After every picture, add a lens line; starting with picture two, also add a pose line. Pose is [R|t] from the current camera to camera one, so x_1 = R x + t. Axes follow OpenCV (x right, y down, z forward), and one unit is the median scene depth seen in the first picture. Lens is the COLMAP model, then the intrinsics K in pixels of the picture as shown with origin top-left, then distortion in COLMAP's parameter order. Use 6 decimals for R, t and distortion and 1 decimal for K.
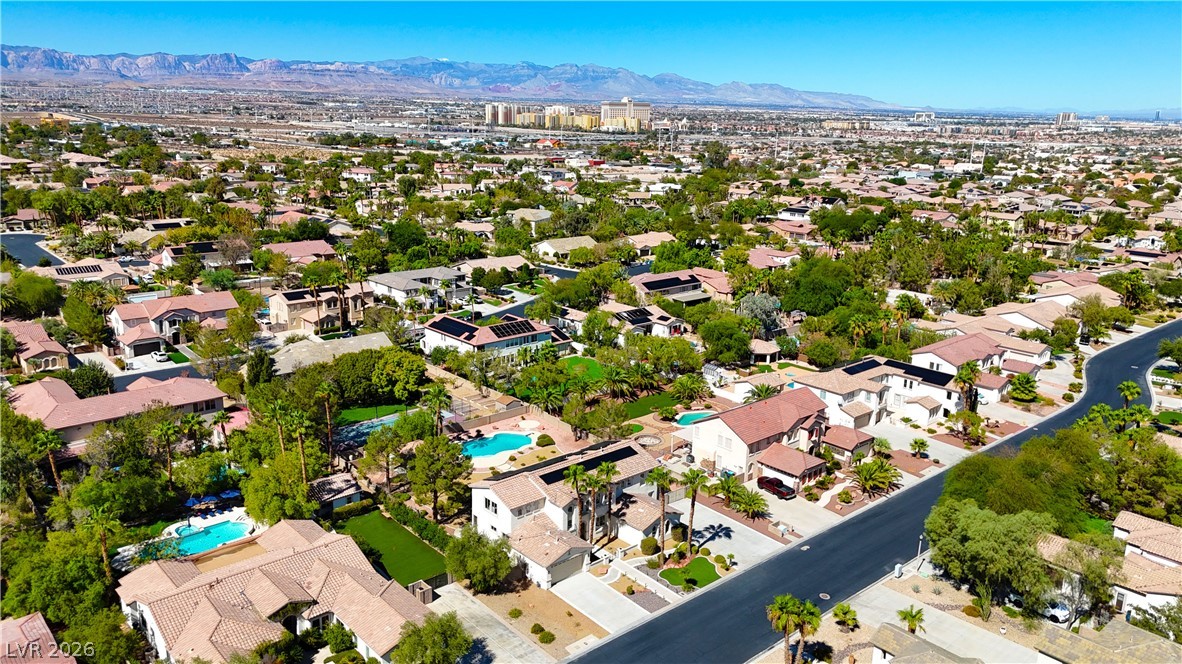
lens RADIAL K [[874.5, 0, 585.5], [0, 874.5, 333.4], [0, 0, 1]] dist [0.084183, -0.079211]
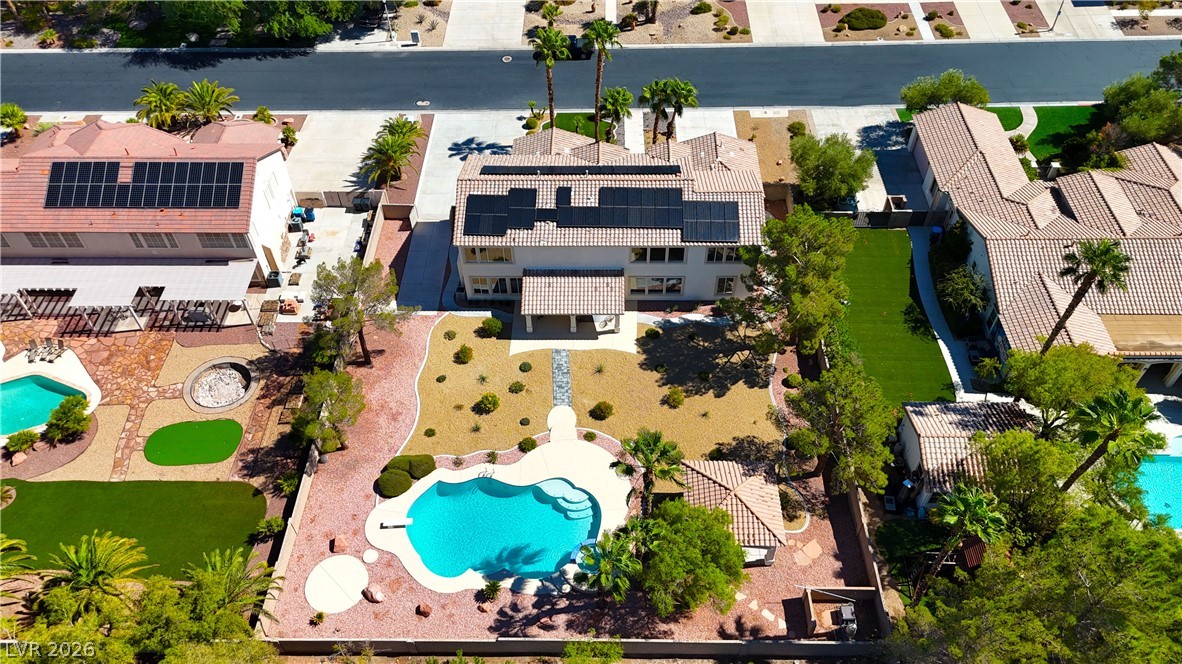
lens RADIAL K [[869.3, 0, 591.0], [0, 869.3, 332.0], [0, 0, 1]] dist [0.082055, -0.083801]
pose [[-0.736943, -0.518102, 0.434149, -0.341575], [0.160914, 0.489347, 0.857115, -0.338456], [-0.656522, 0.701506, -0.277251, 1.304989]]
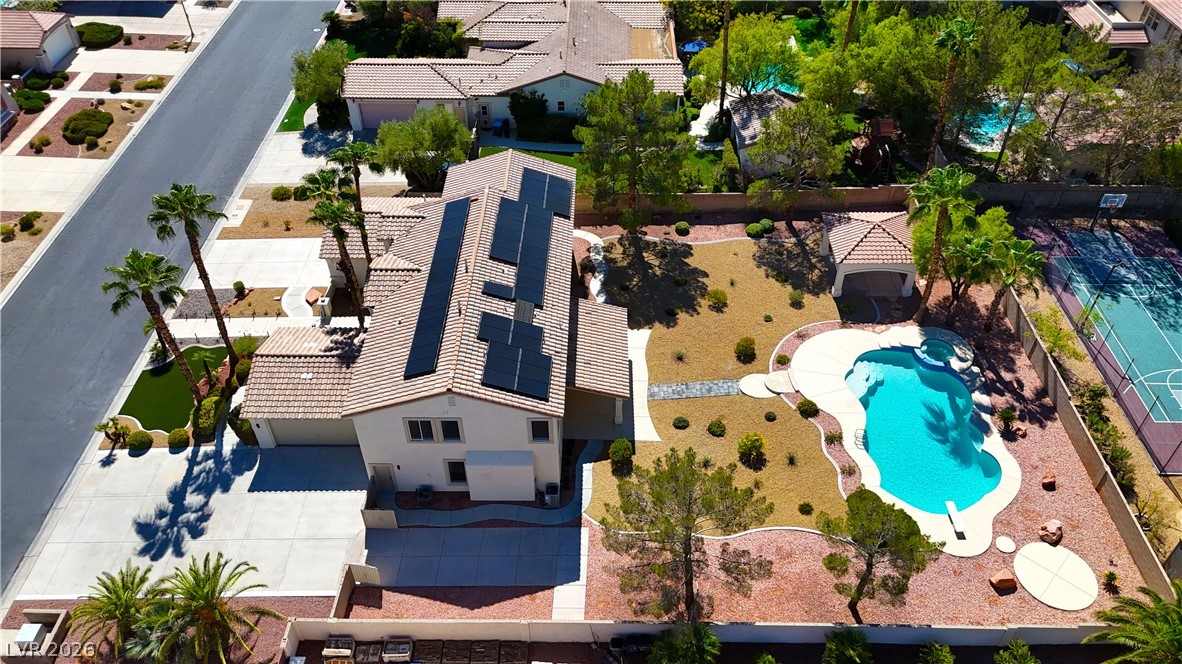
lens RADIAL K [[869.3, 0, 591.0], [0, 869.3, 332.0], [0, 0, 1]] dist [0.082055, -0.083801]
pose [[-0.673378, 0.469419, -0.571145, 0.231394], [-0.204810, 0.623864, 0.754219, -0.194087], [0.710362, 0.624851, -0.323954, 1.272092]]
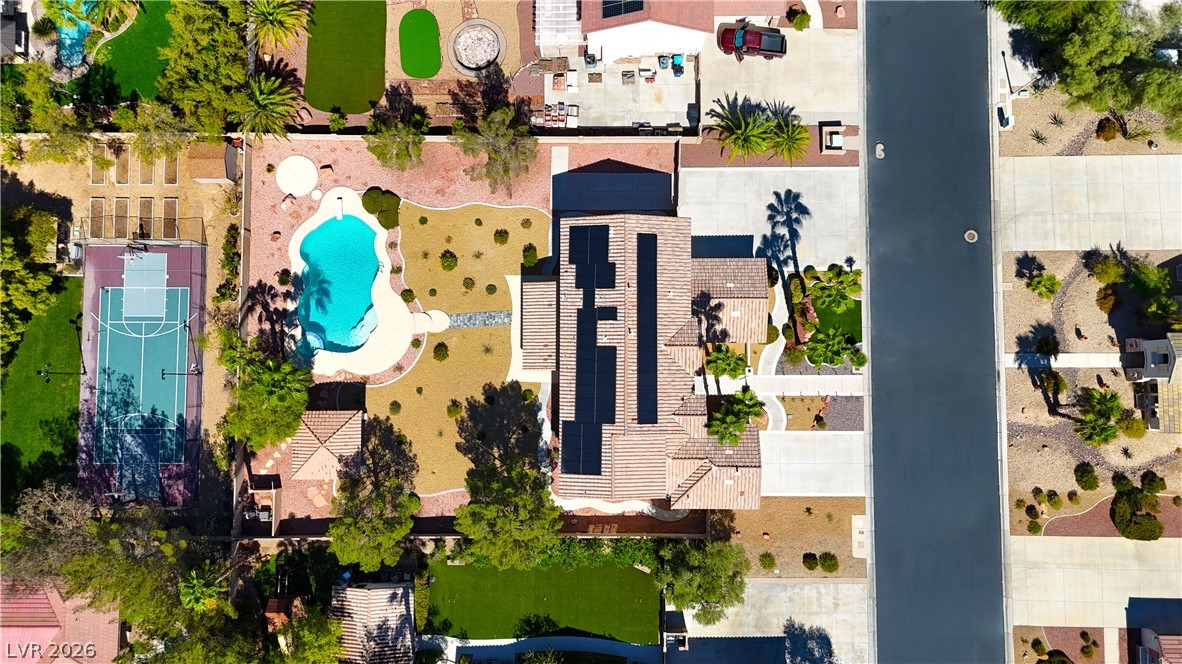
lens RADIAL K [[869.3, 0, 591.0], [0, 869.3, 332.0], [0, 0, 1]] dist [0.082055, -0.083801]
pose [[0.664827, -0.746982, 0.004786, -0.028074], [0.216235, 0.198579, 0.955933, -0.495433], [-0.715015, -0.634496, 0.293545, 0.879642]]
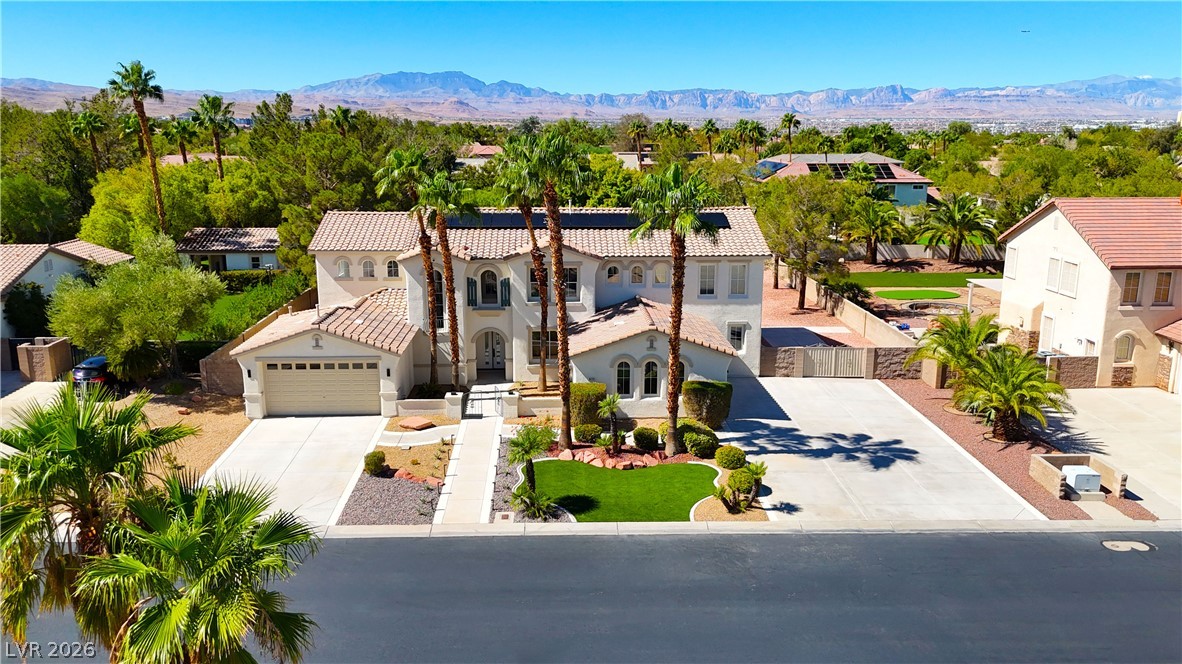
lens RADIAL K [[874.5, 0, 585.5], [0, 874.5, 333.4], [0, 0, 1]] dist [0.084183, -0.079211]
pose [[0.766357, 0.120224, -0.631065, 0.292487], [-0.142575, 0.989664, 0.015399, 0.204827], [0.626394, 0.078173, 0.775577, 0.709849]]
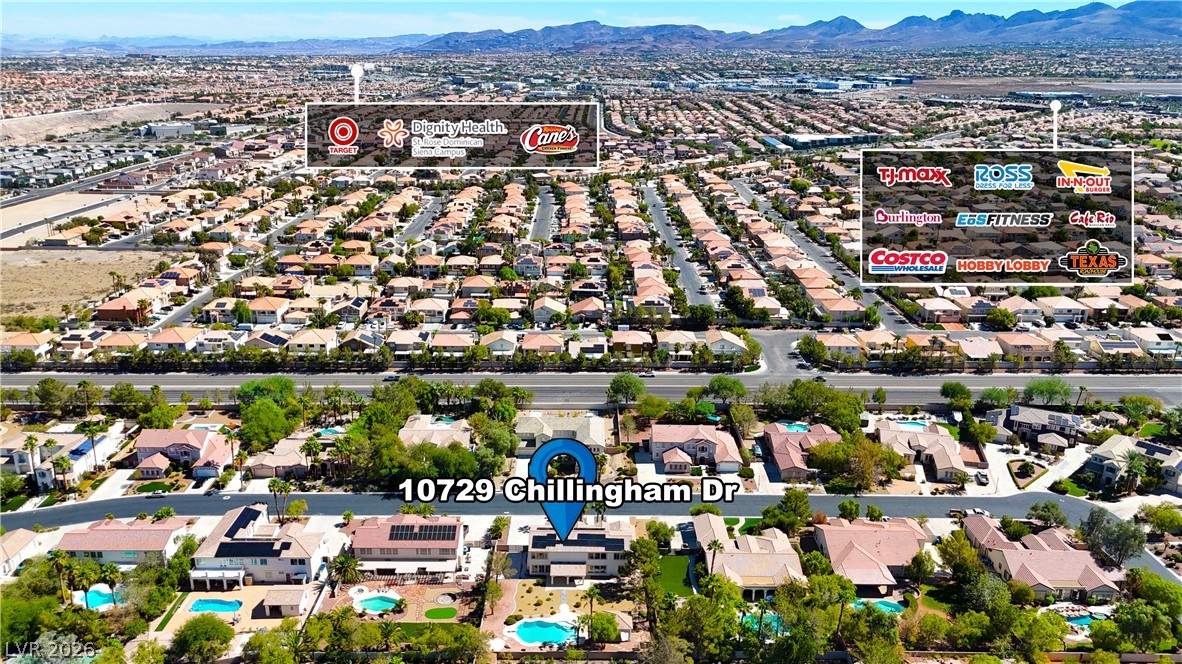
lens RADIAL K [[869.3, 0, 591.0], [0, 869.3, 332.0], [0, 0, 1]] dist [0.082055, -0.083801]
pose [[-0.749041, -0.243569, 0.616126, -1.079443], [0.130117, 0.857774, 0.497286, -1.137725], [-0.649621, 0.452656, -0.610816, 1.974615]]
